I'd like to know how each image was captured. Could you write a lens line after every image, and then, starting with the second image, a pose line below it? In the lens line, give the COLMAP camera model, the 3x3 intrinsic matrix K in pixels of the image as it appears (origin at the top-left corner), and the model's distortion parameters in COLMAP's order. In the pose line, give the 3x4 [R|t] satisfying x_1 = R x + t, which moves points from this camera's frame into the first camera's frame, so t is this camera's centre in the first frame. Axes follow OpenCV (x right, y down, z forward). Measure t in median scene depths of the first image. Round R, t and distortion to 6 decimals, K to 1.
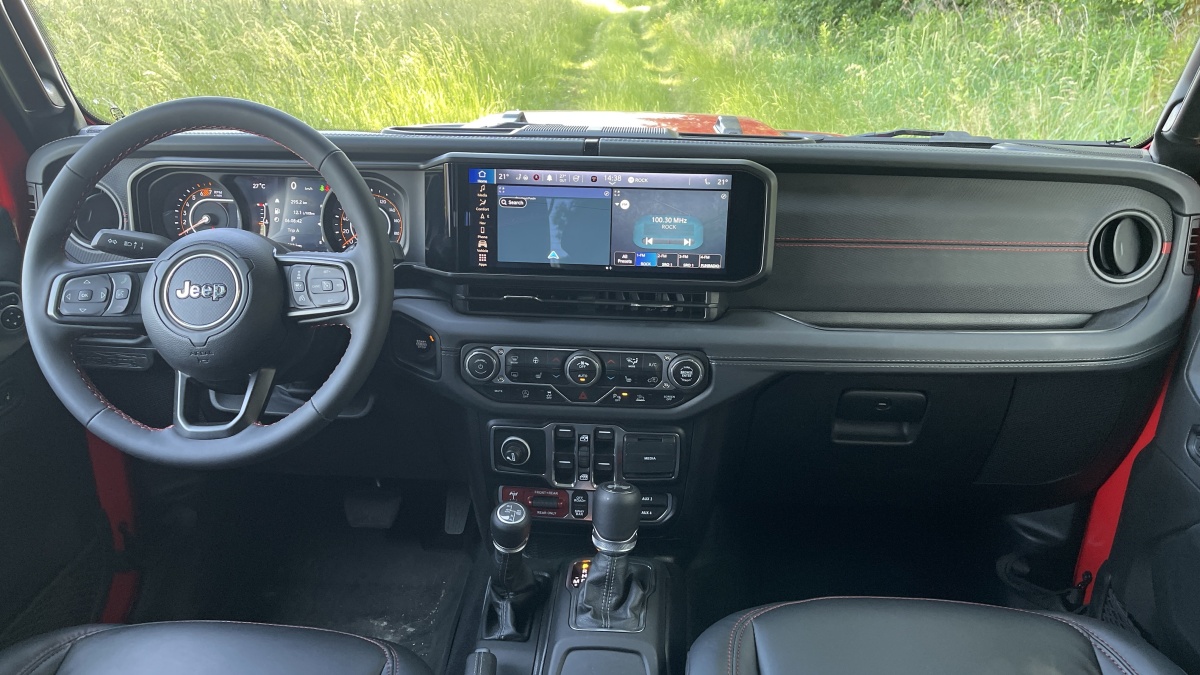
lens RADIAL K [[910.1, 0, 595.4], [0, 910.1, 339.6], [0, 0, 1]] dist [0.063501, -0.087706]
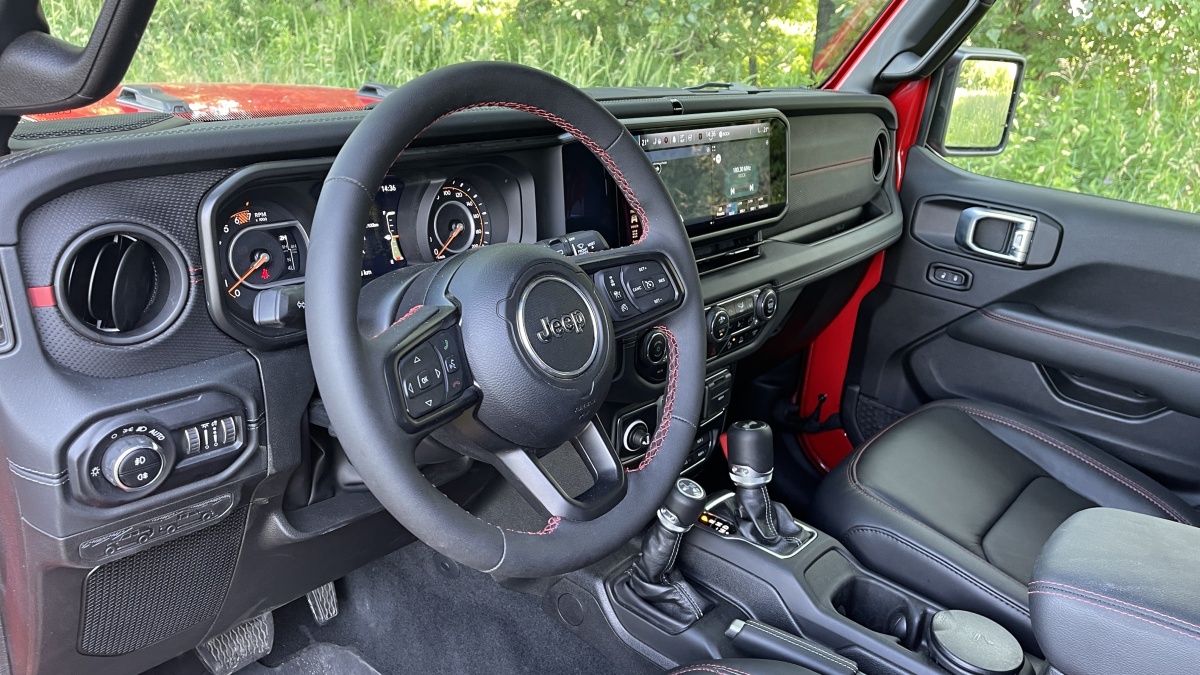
lens RADIAL K [[910.1, 0, 595.4], [0, 910.1, 339.6], [0, 0, 1]] dist [0.063501, -0.087706]
pose [[0.591904, -0.251519, 0.765759, -0.842915], [0.226867, 0.963642, 0.141156, -0.121186], [-0.773422, 0.090175, 0.627445, 0.449680]]
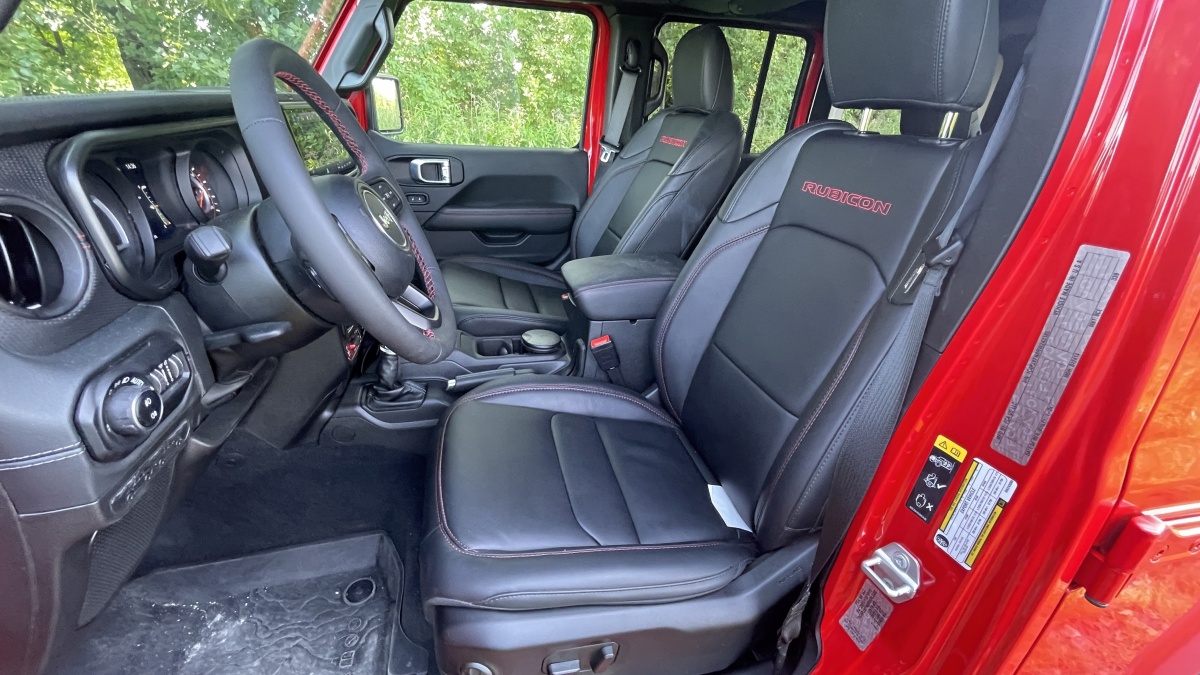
lens RADIAL K [[488.1, 0, 598.6], [0, 488.1, 333.6], [0, 0, 1]] dist [-0.001528, -0.000163]
pose [[-0.311568, -0.430480, 0.847120, -0.961950], [0.291759, 0.805093, 0.516432, -0.156132], [-0.904324, 0.408059, -0.125245, 0.768072]]
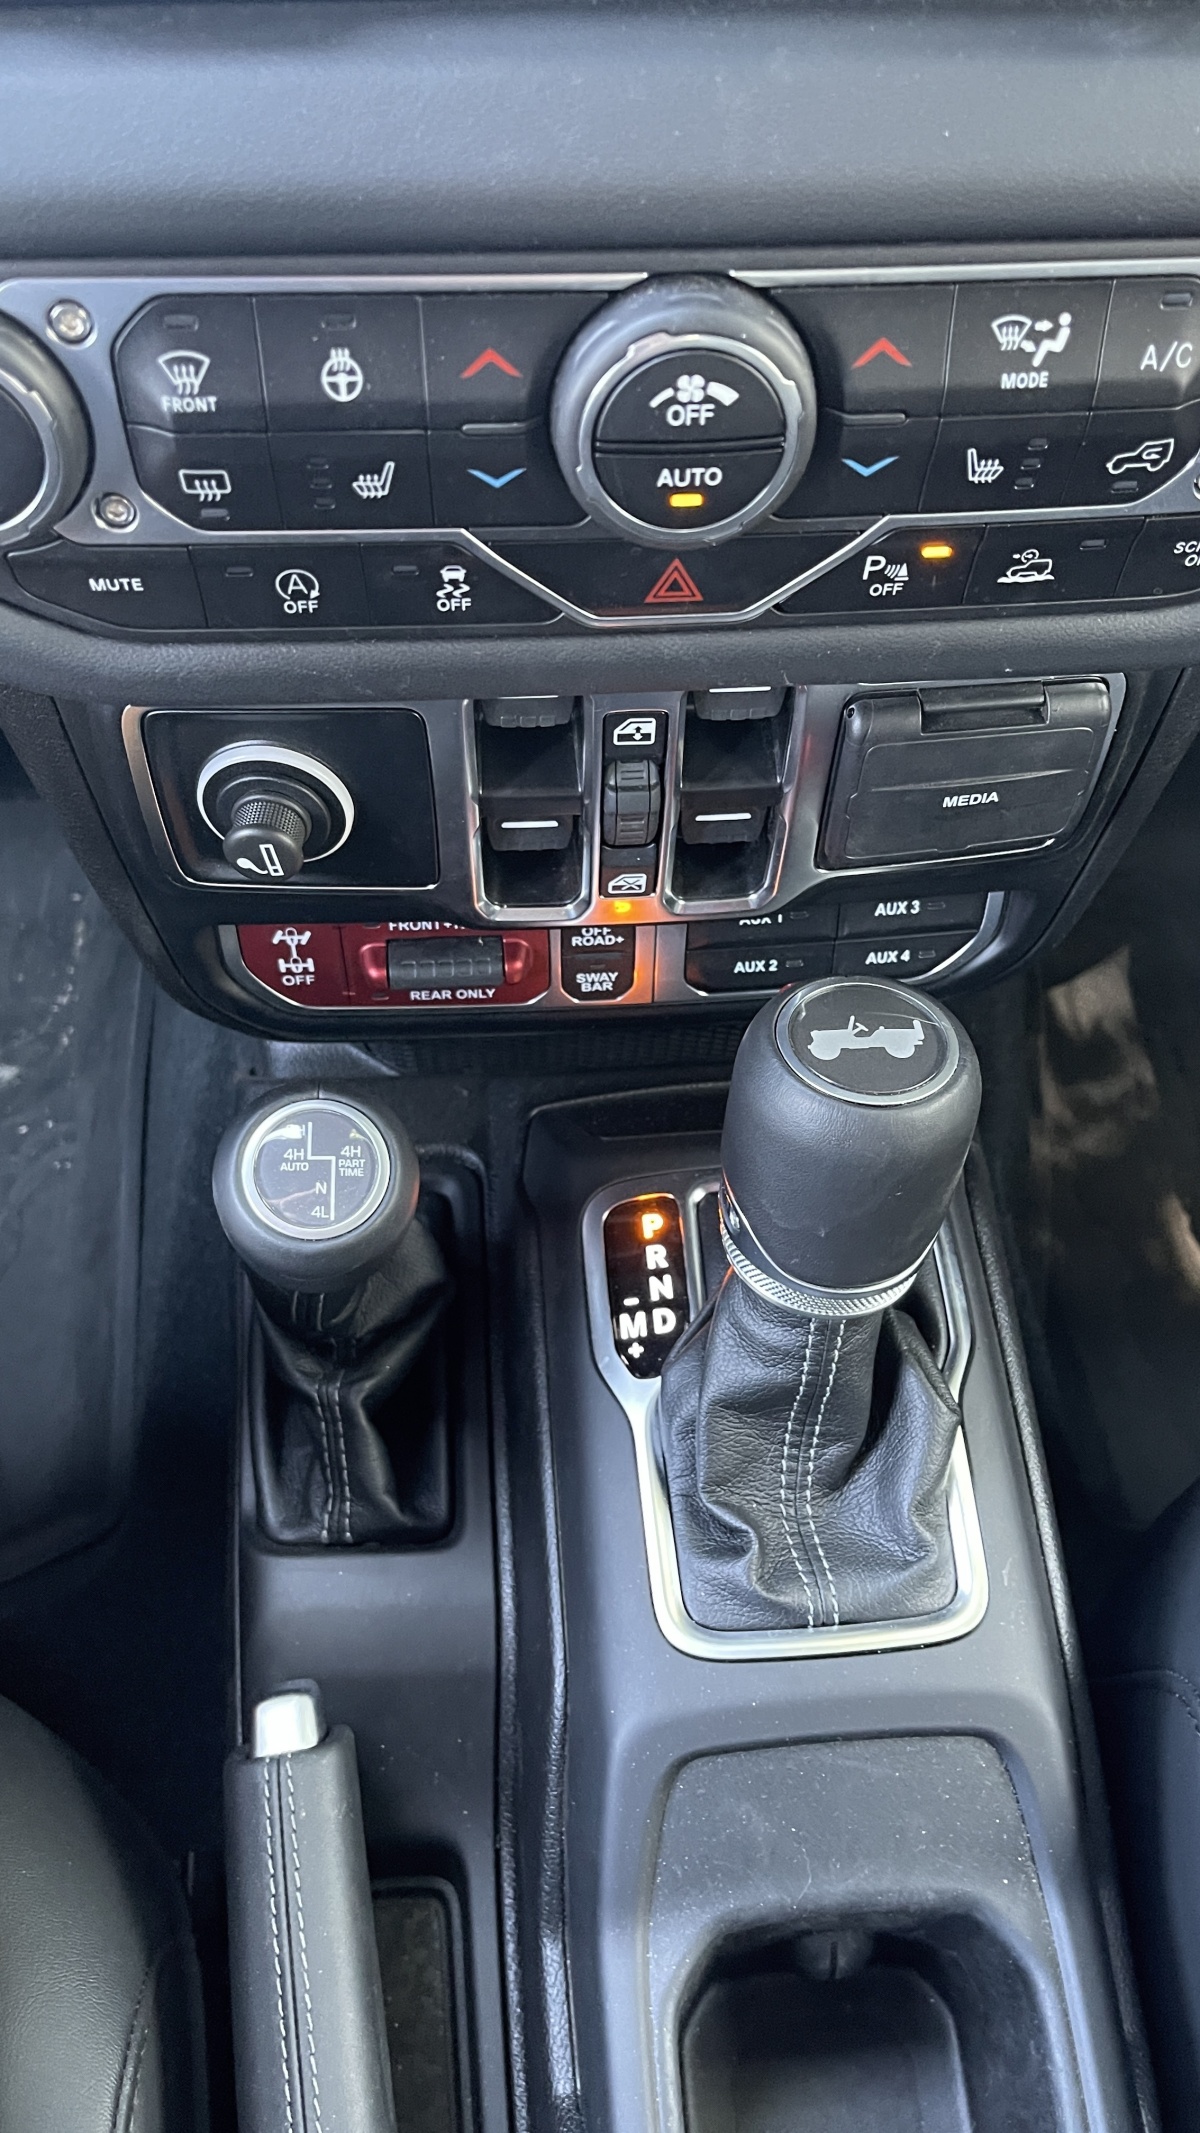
lens RADIAL K [[1640.1, 0, 604.0], [0, 1640.1, 1034.3], [0, 0, 1]] dist [0.039460, -0.078793]
pose [[0.989523, -0.112798, 0.090117, -0.057844], [0.040772, 0.817102, 0.575050, -0.036605], [-0.138499, -0.565351, 0.813140, 0.708602]]
